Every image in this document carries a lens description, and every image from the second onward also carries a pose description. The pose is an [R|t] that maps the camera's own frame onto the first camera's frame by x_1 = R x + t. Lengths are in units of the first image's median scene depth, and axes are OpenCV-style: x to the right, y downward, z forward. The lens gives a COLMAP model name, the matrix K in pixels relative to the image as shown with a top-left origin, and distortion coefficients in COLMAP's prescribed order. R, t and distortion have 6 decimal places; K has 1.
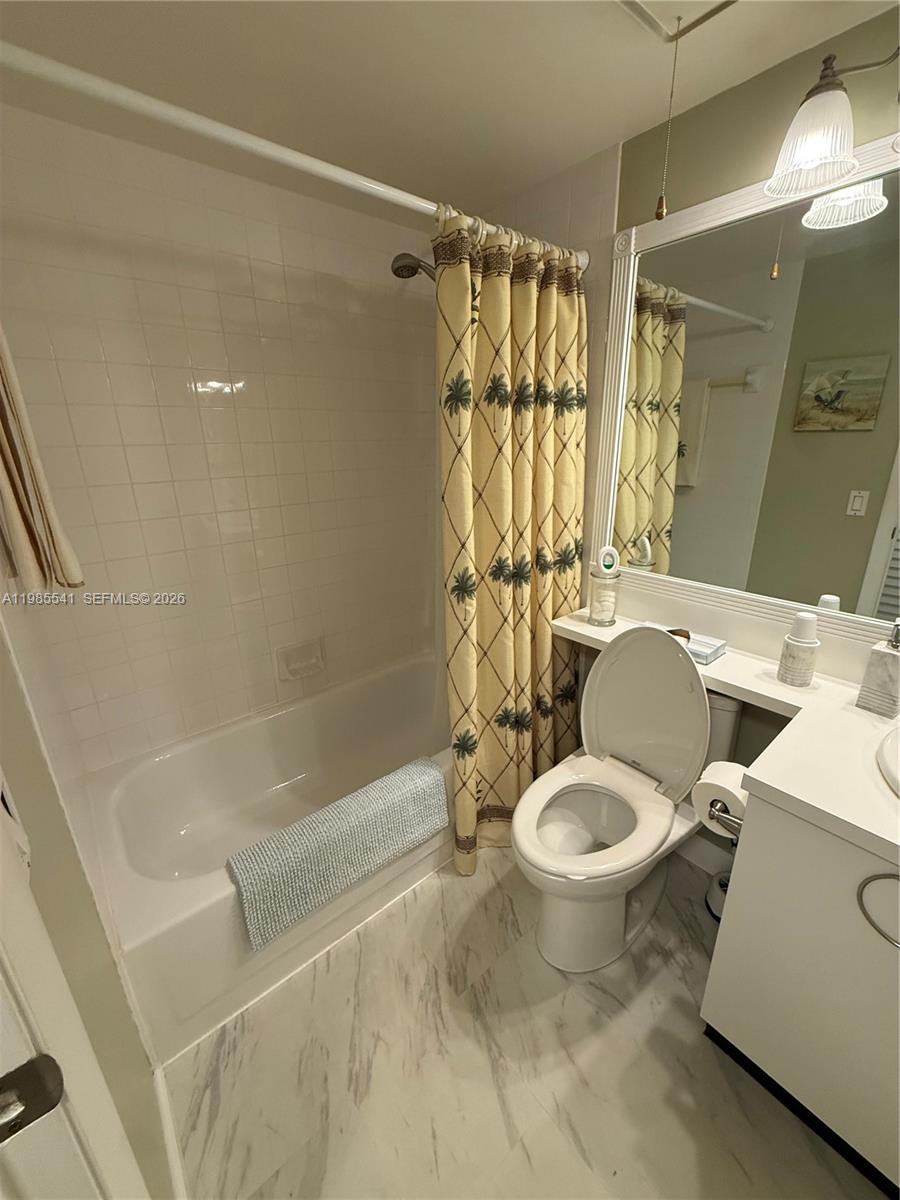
lens RADIAL K [[480.4, 0, 450.5], [0, 480.4, 594.3], [0, 0, 1]] dist [0.000643, 0.000119]
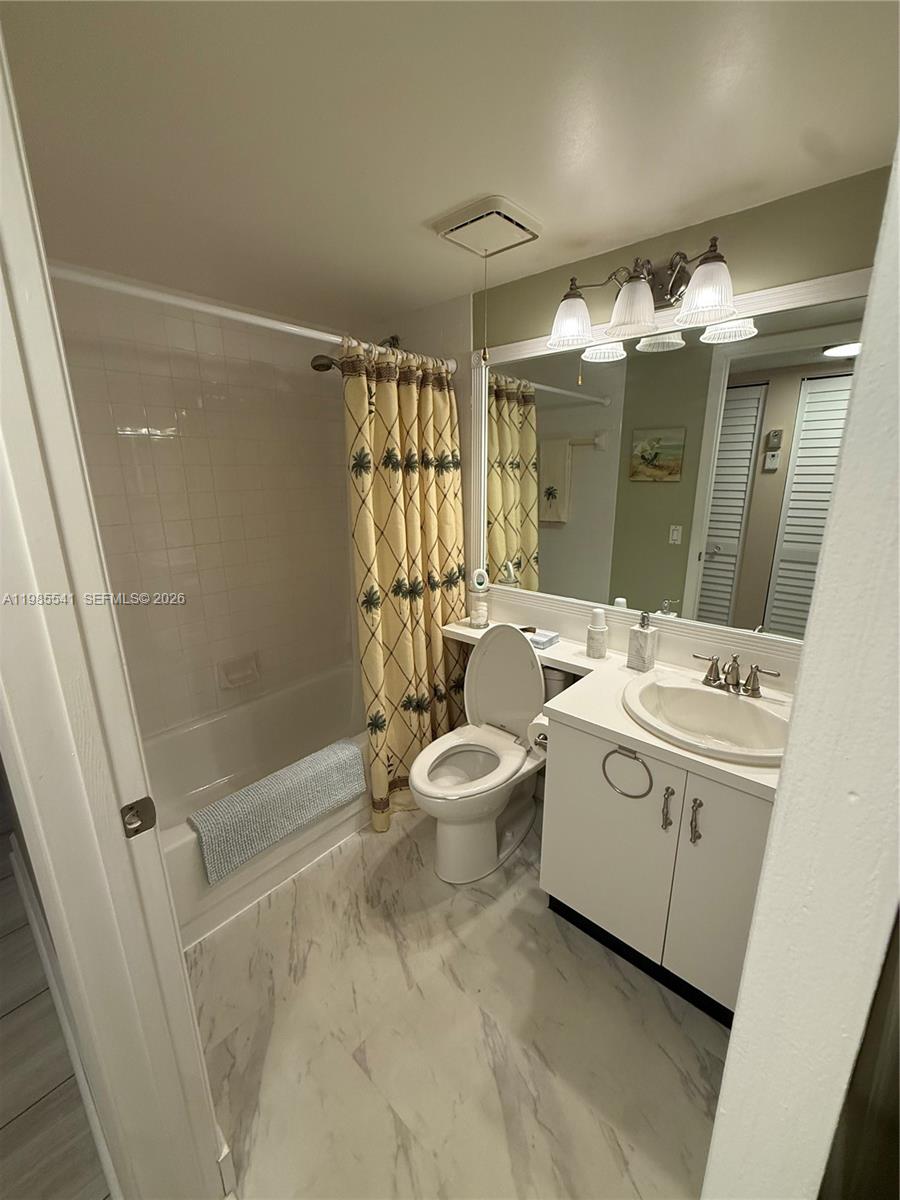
lens RADIAL K [[480.4, 0, 450.5], [0, 480.4, 594.3], [0, 0, 1]] dist [0.000643, 0.000119]
pose [[0.988963, -0.027795, 0.145534, 0.051734], [0.037143, 0.997390, -0.061913, 0.057376], [-0.143433, 0.066635, 0.987414, -0.355551]]
